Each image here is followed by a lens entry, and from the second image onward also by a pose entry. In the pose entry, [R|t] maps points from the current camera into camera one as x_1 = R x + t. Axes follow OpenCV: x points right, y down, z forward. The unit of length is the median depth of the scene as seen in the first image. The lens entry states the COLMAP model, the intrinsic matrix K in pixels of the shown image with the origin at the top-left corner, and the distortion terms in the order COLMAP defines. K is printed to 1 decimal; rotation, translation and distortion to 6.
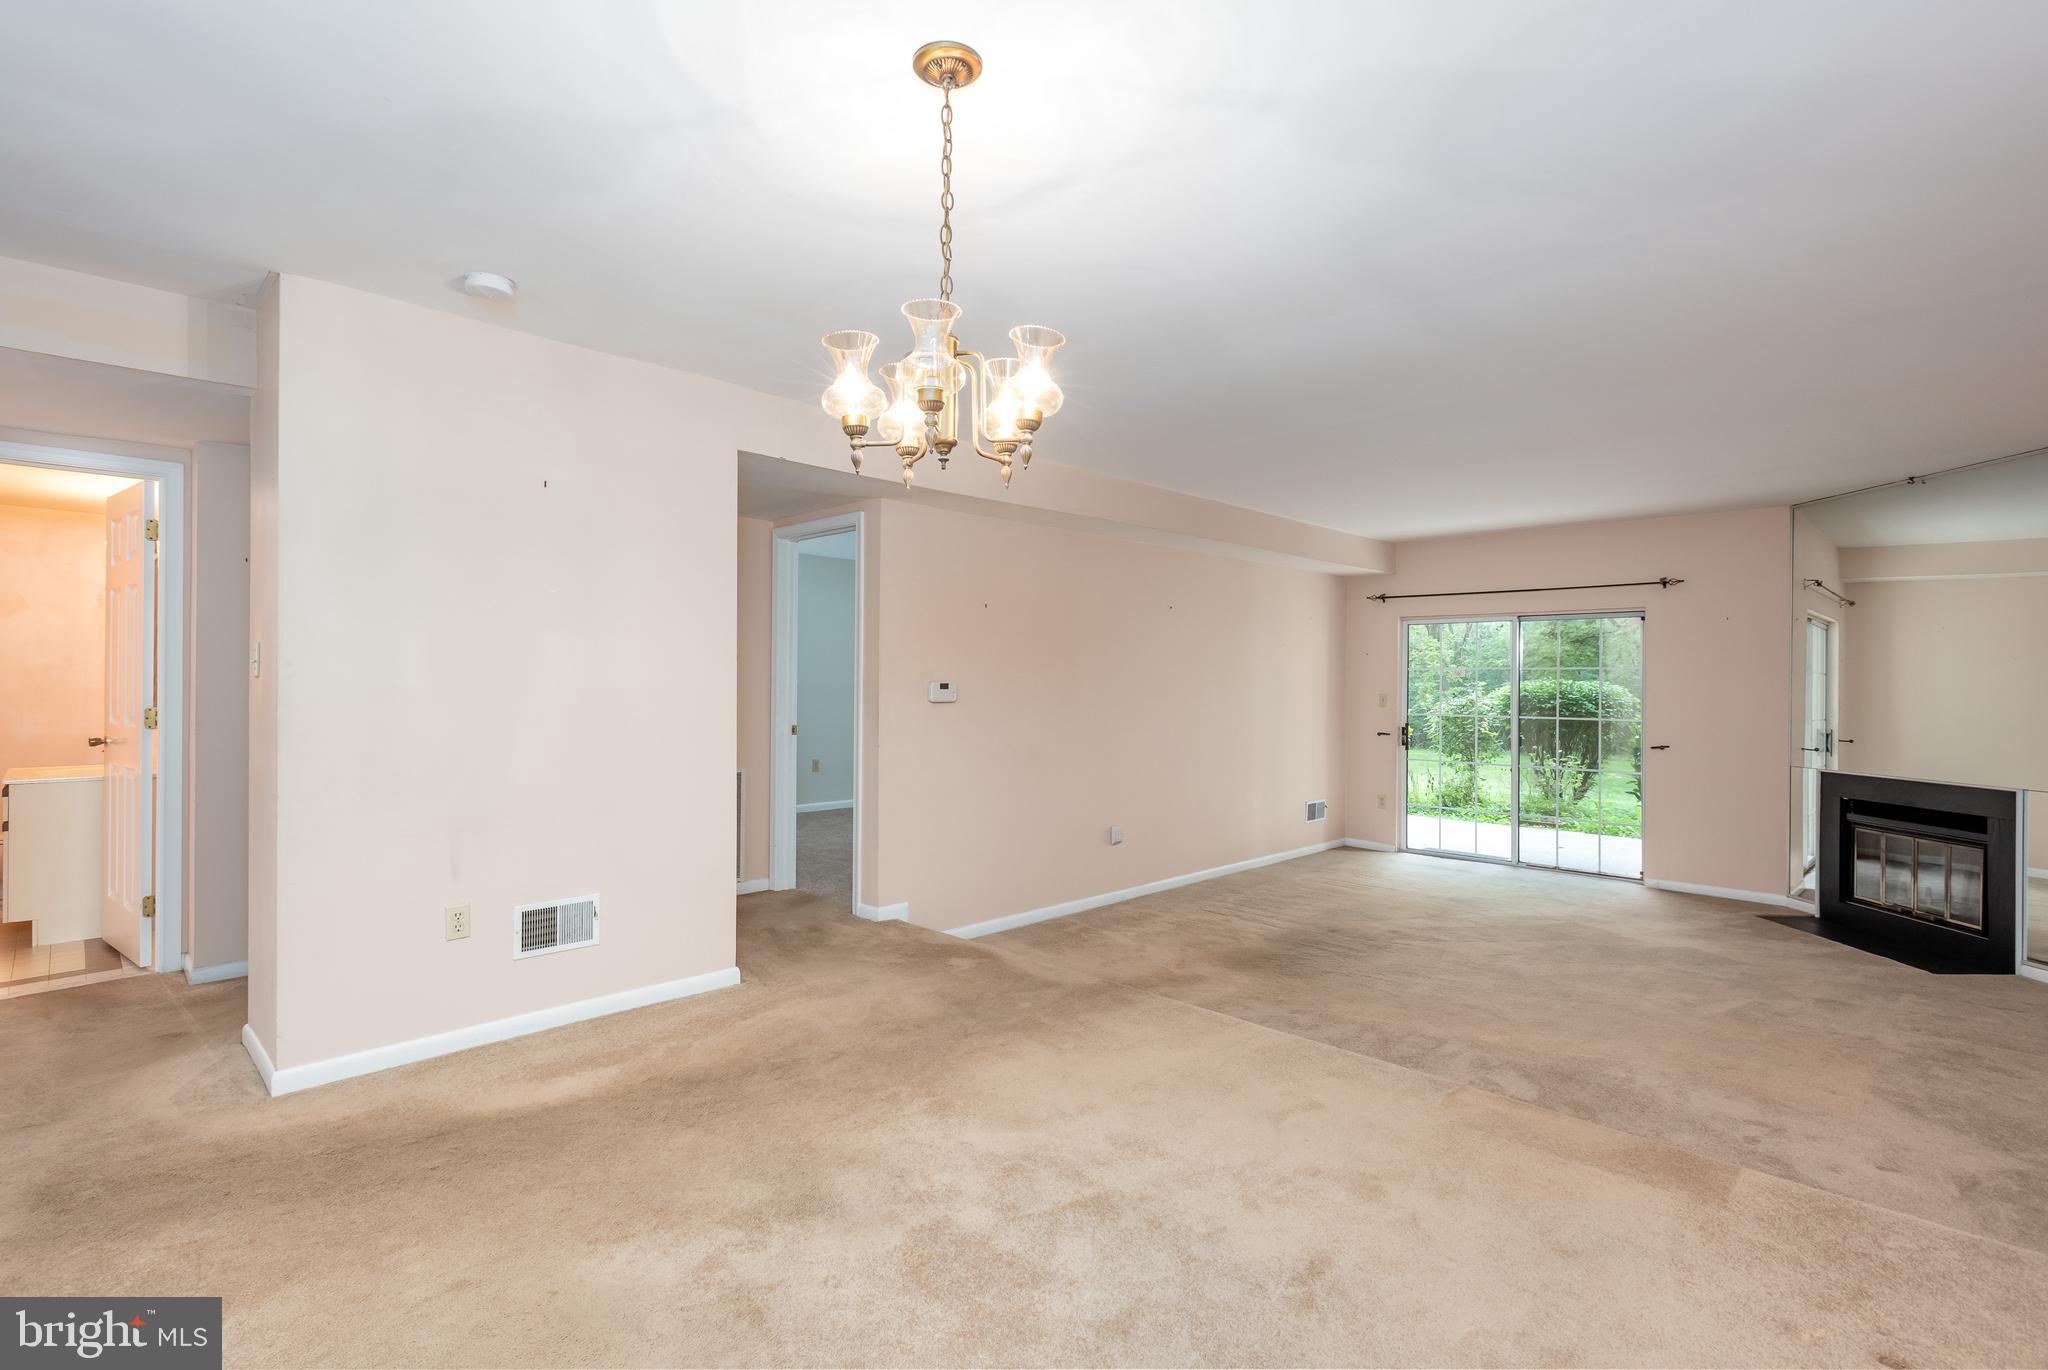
lens RADIAL K [[960.0, 0, 1026.7], [0, 960.0, 682.0], [0, 0, 1]] dist [0.000549, -0.001002]
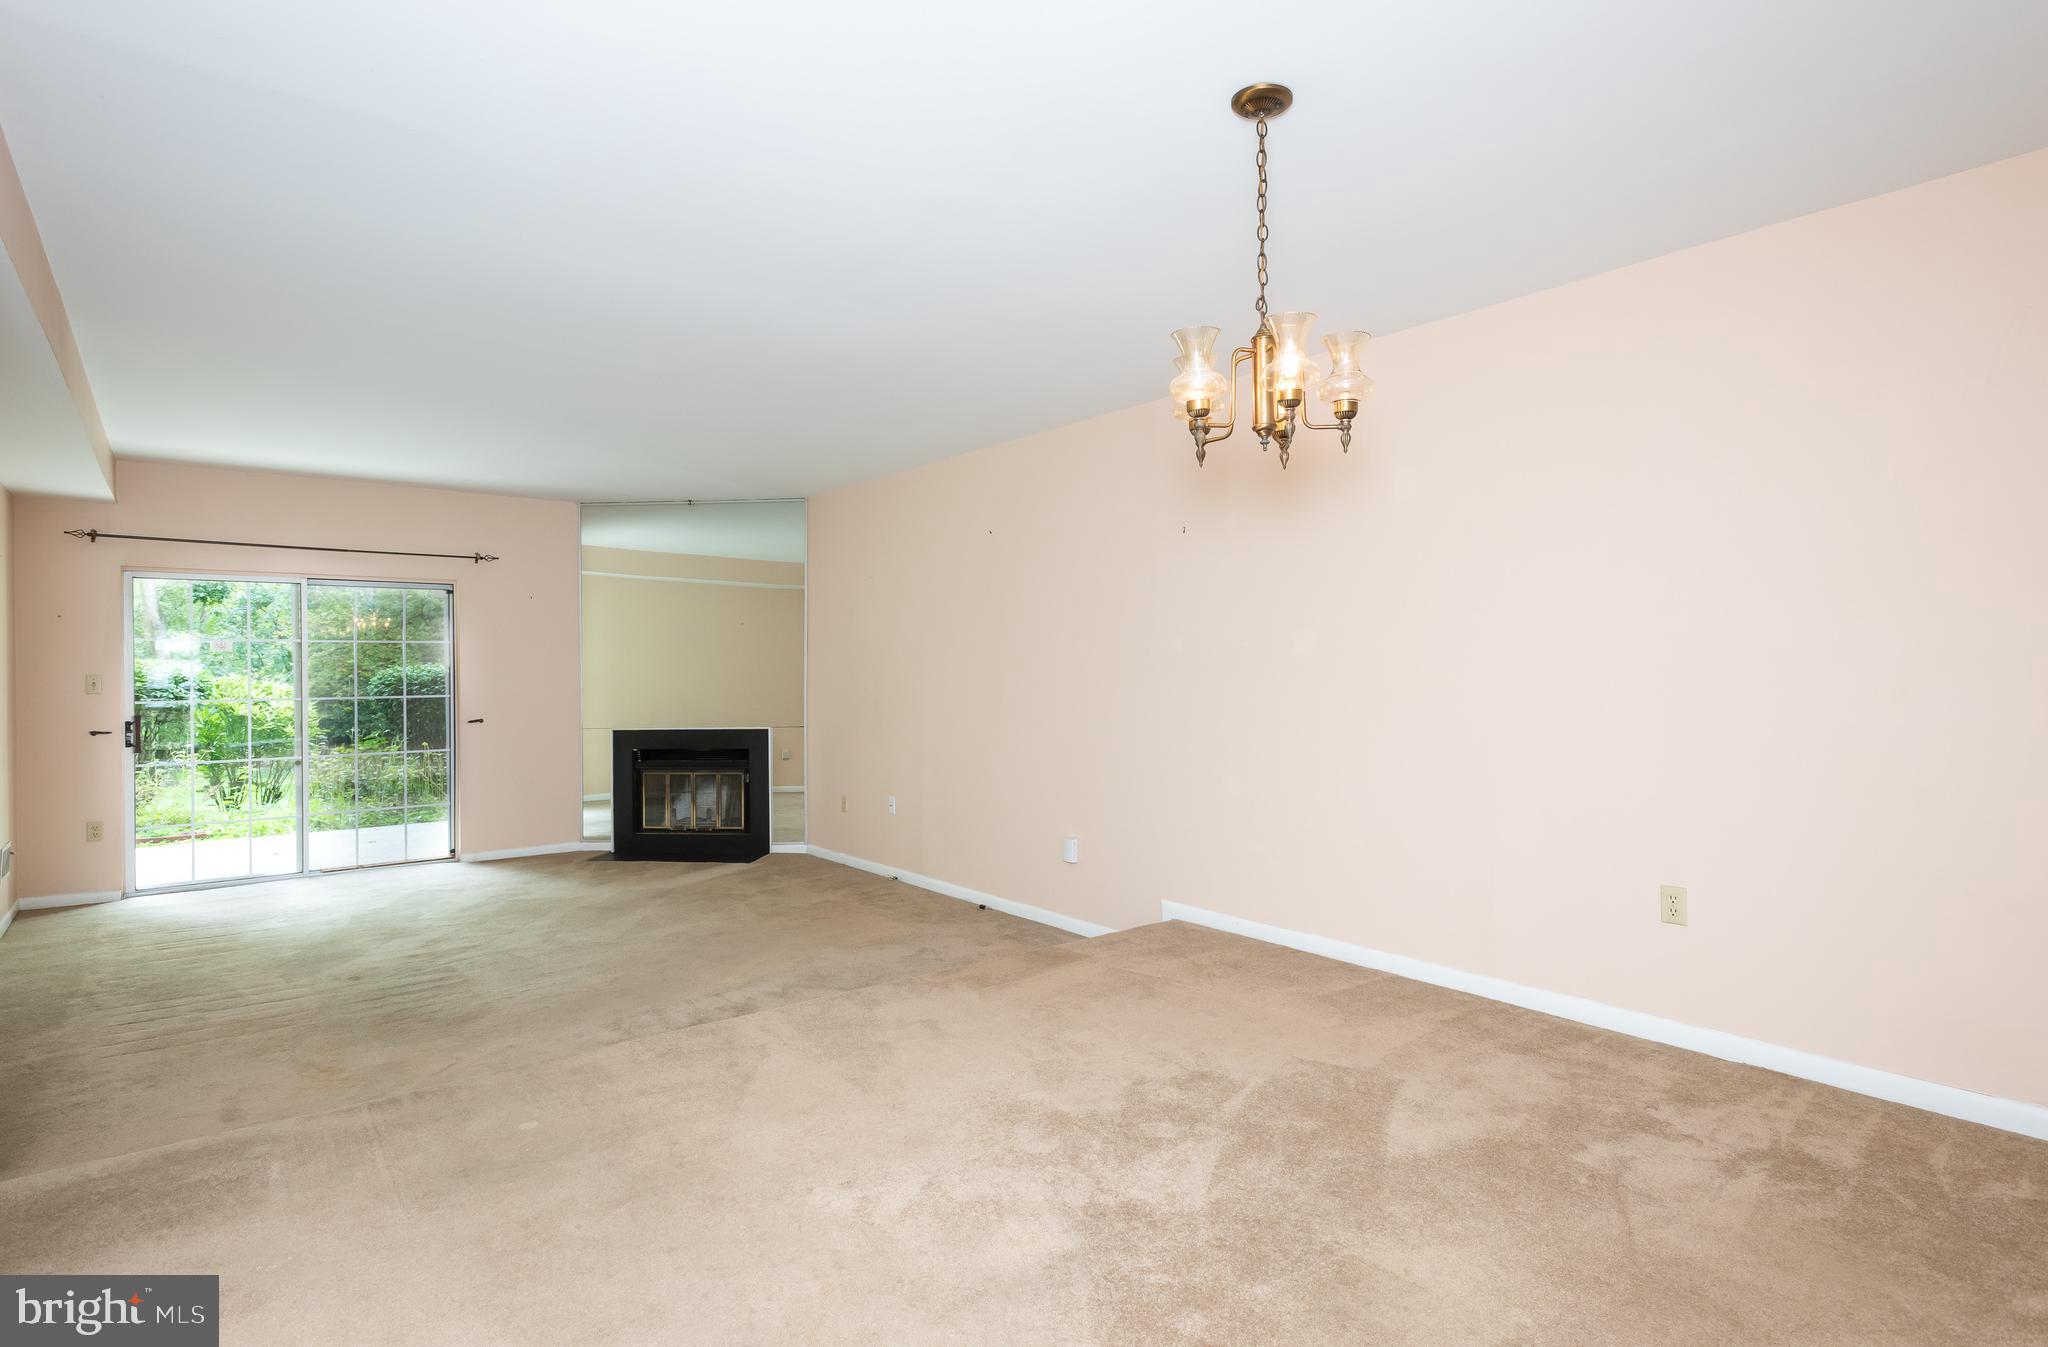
lens RADIAL K [[1044.1, 0, 1017.3], [0, 1044.1, 682.2], [0, 0, 1]] dist [0.001195, -0.000265]
pose [[0.110620, -0.022322, 0.993612, -0.467449], [0.007189, 0.999740, 0.021660, 0.009367], [-0.993837, 0.004747, 0.110752, 0.398848]]
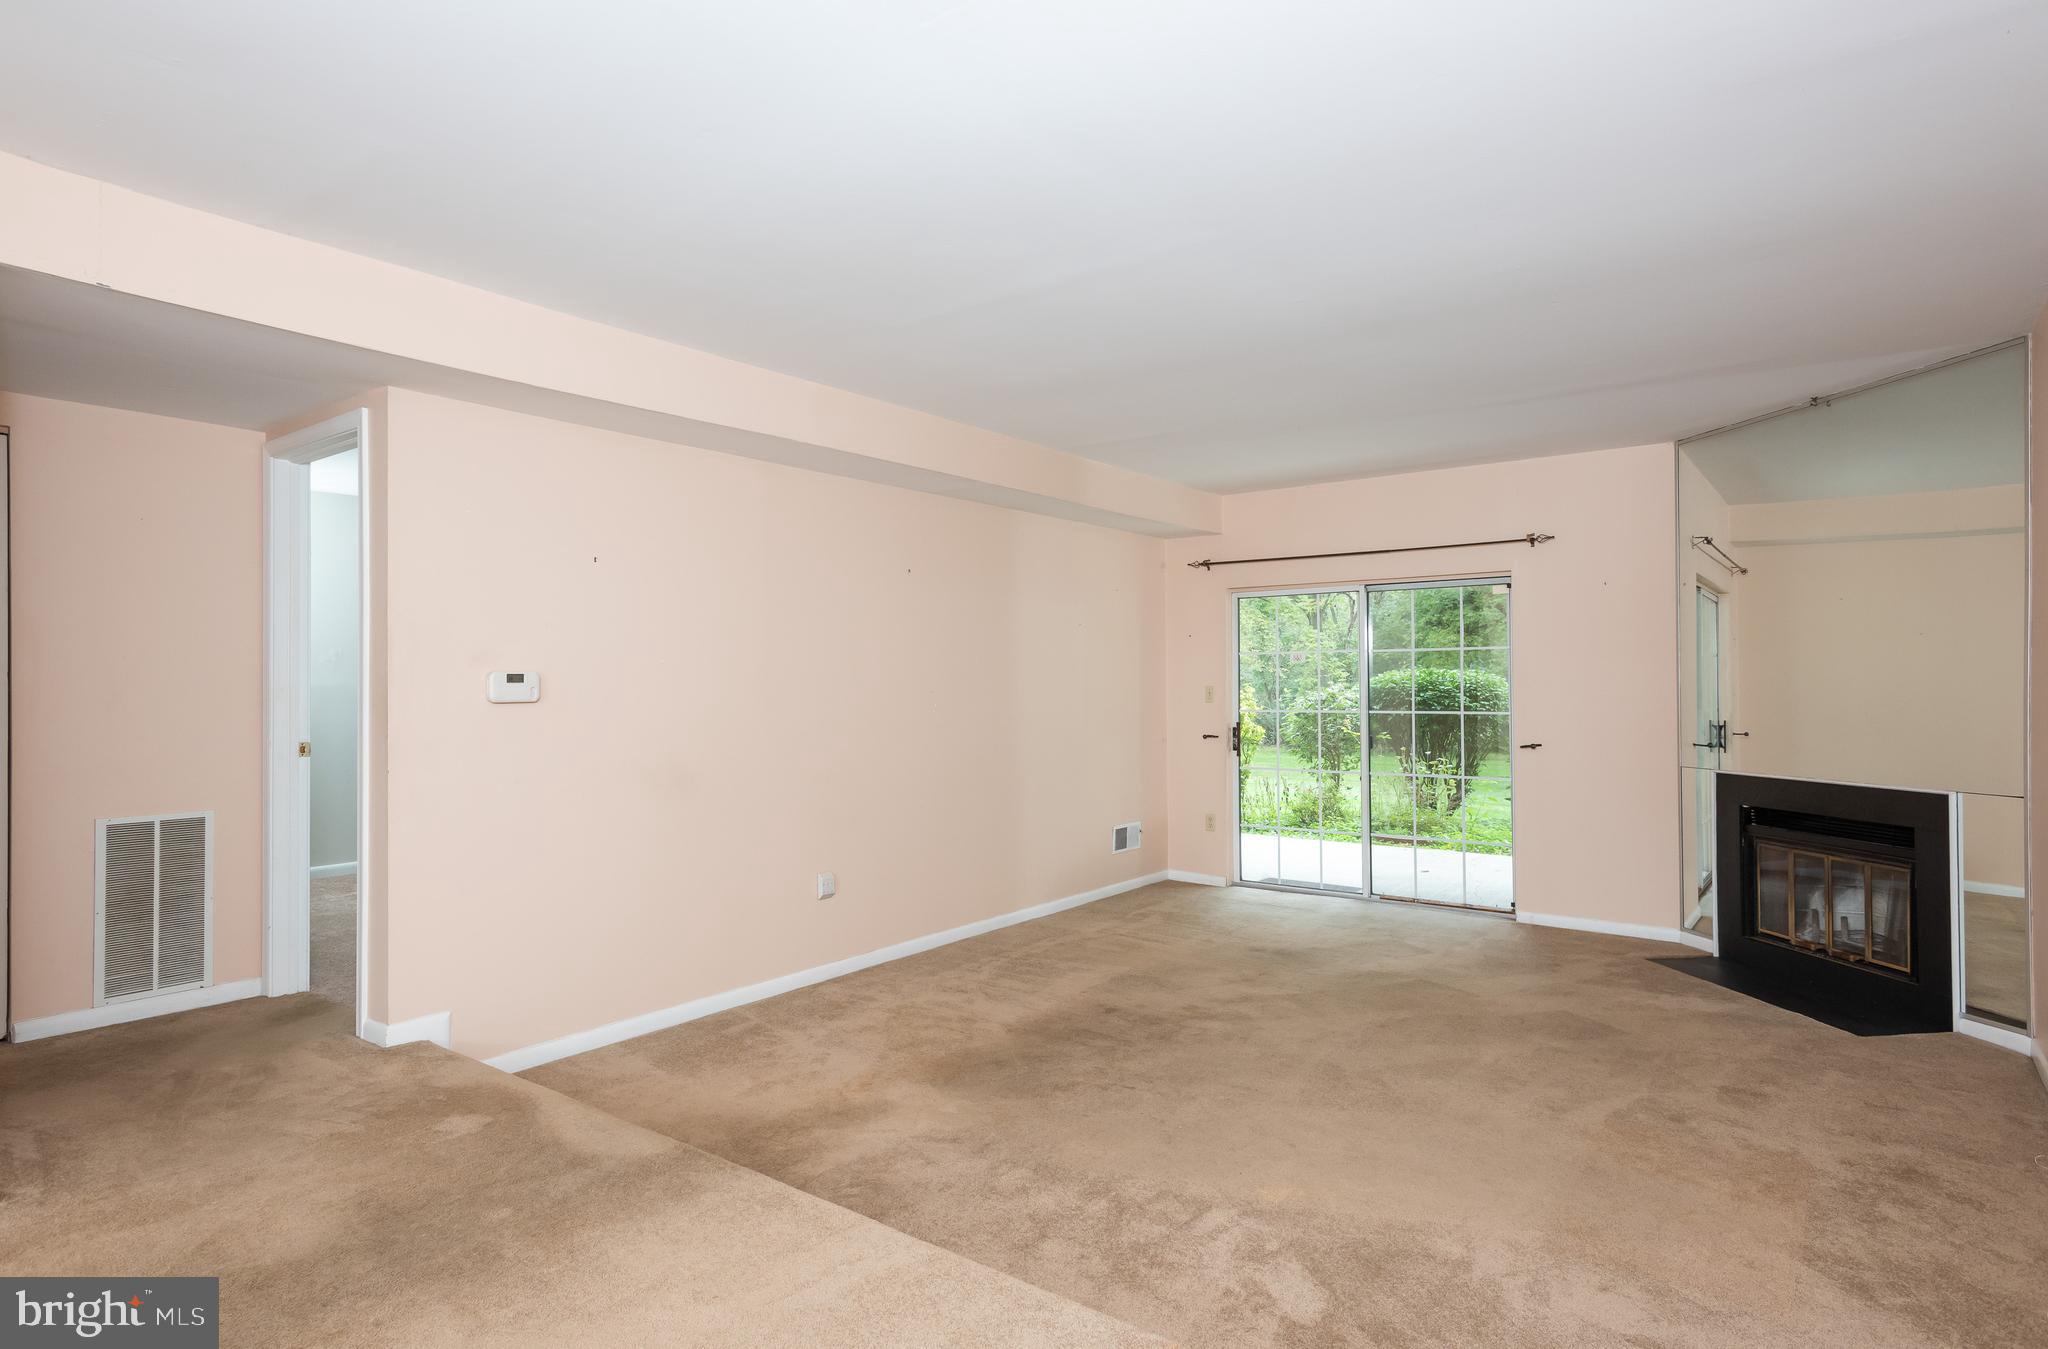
lens RADIAL K [[1094.3, 0, 1032.5], [0, 1094.3, 671.6], [0, 0, 1]] dist [0.012835, -0.003828]
pose [[0.990206, -0.012577, 0.139046, 0.158112], [0.014149, 0.999847, -0.010329, 0.012274], [-0.138894, 0.012195, 0.990232, 0.197828]]
